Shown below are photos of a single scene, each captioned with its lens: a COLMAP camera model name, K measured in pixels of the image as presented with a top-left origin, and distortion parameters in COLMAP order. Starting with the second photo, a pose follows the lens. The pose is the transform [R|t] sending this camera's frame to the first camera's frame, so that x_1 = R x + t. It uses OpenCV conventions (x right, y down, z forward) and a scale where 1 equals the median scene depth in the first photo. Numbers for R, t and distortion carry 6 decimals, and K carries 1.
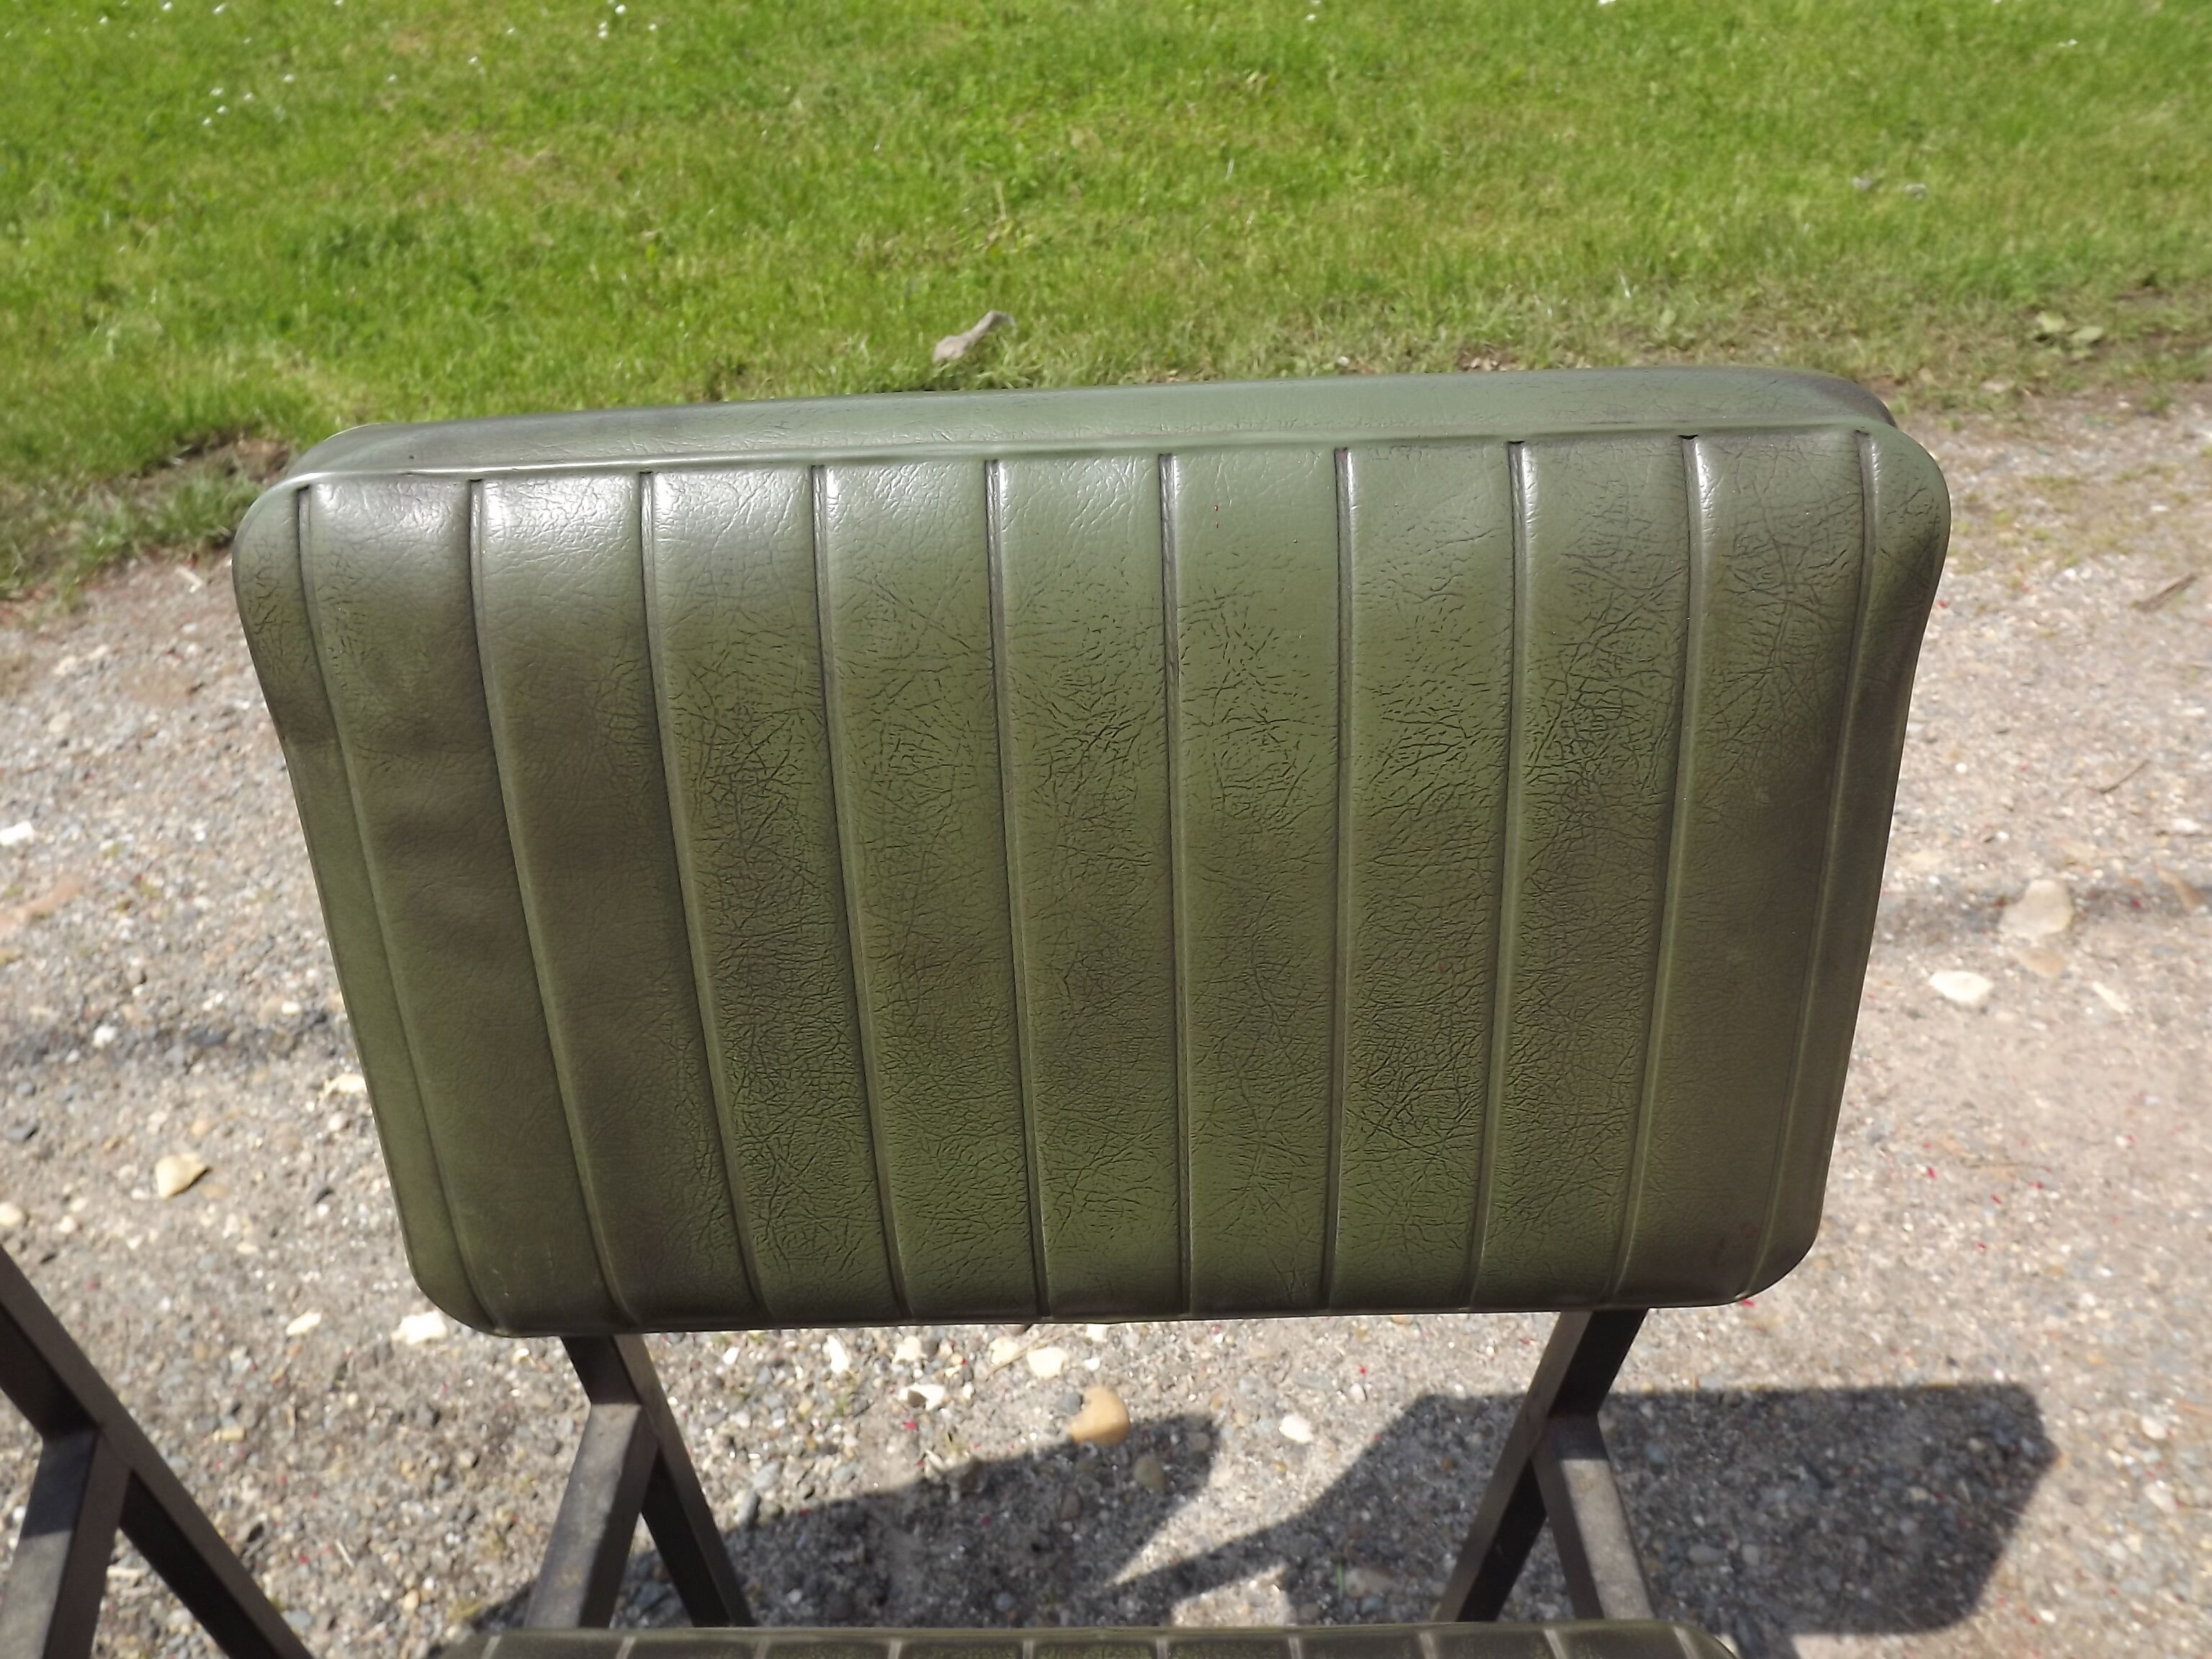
lens RADIAL K [[1667.9, 0, 1095.3], [0, 1667.9, 845.9], [0, 0, 1]] dist [-0.063914, 0.020293]
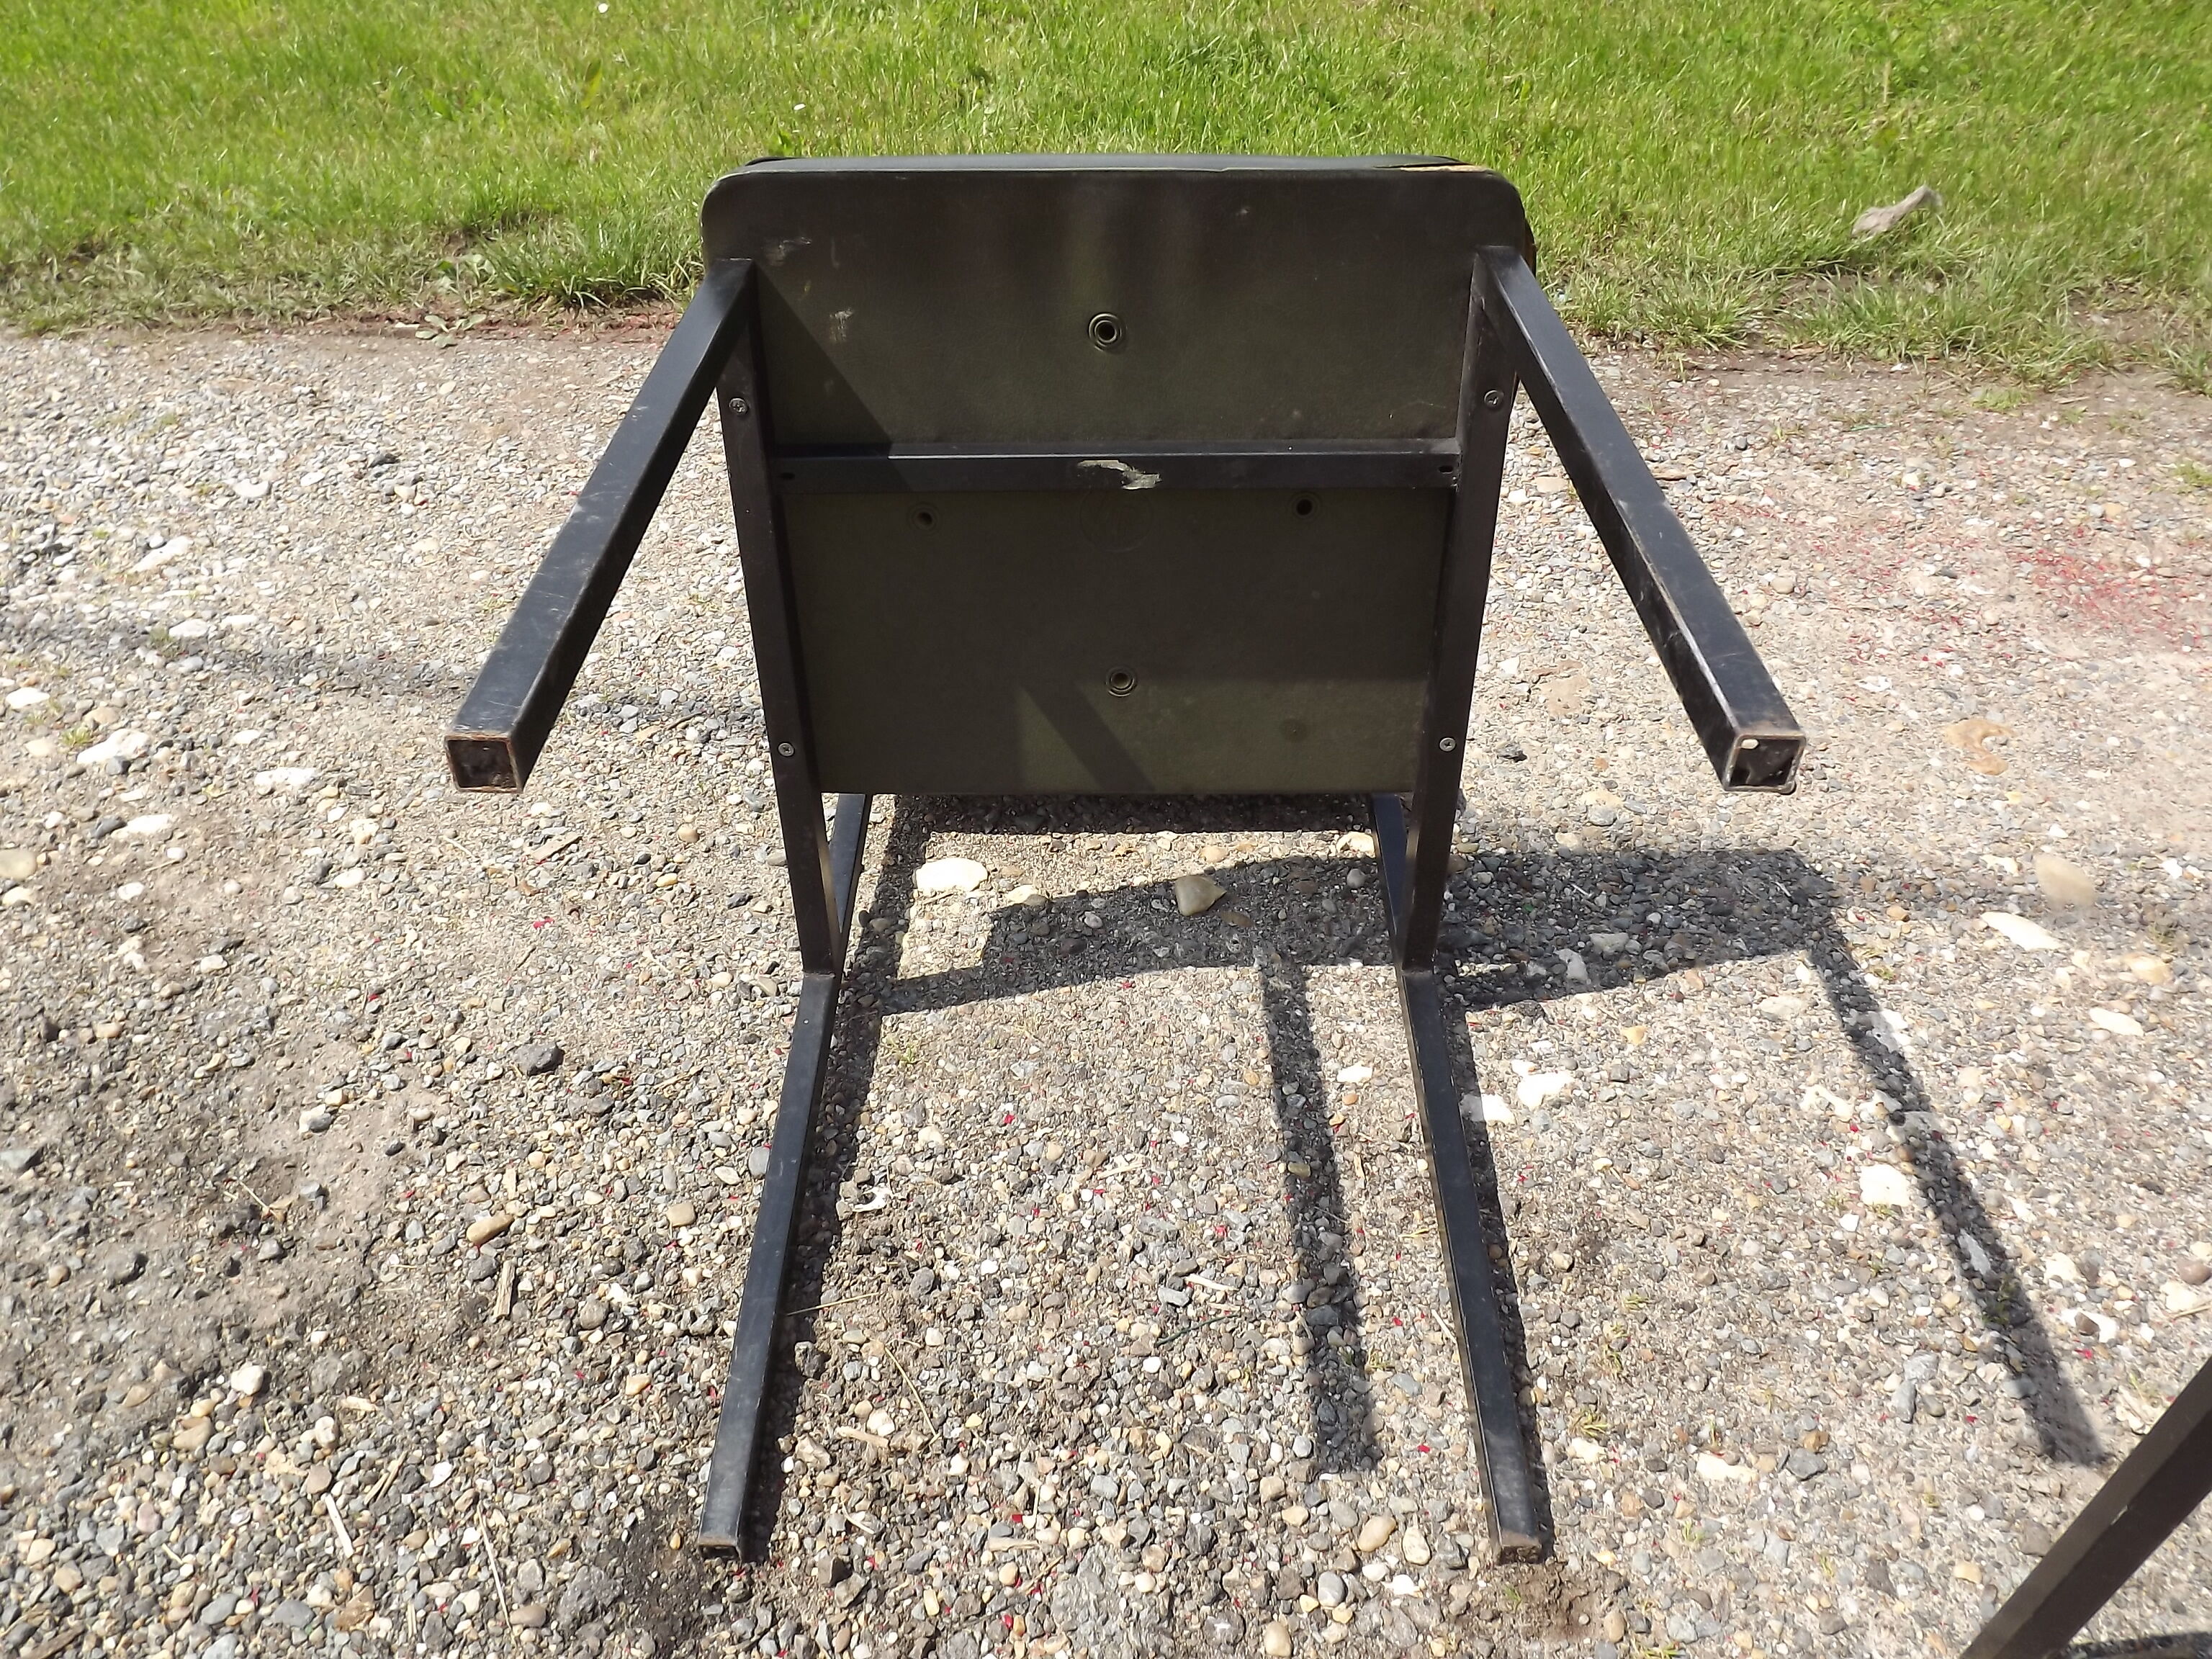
lens RADIAL K [[1667.9, 0, 1076.0], [0, 1667.9, 810.9], [0, 0, 1]] dist [-0.063914, 0.020293]
pose [[0.940233, 0.199816, -0.275745, -0.415635], [-0.195708, 0.979735, 0.042632, 0.141545], [0.278676, 0.013881, 0.960285, 0.055339]]
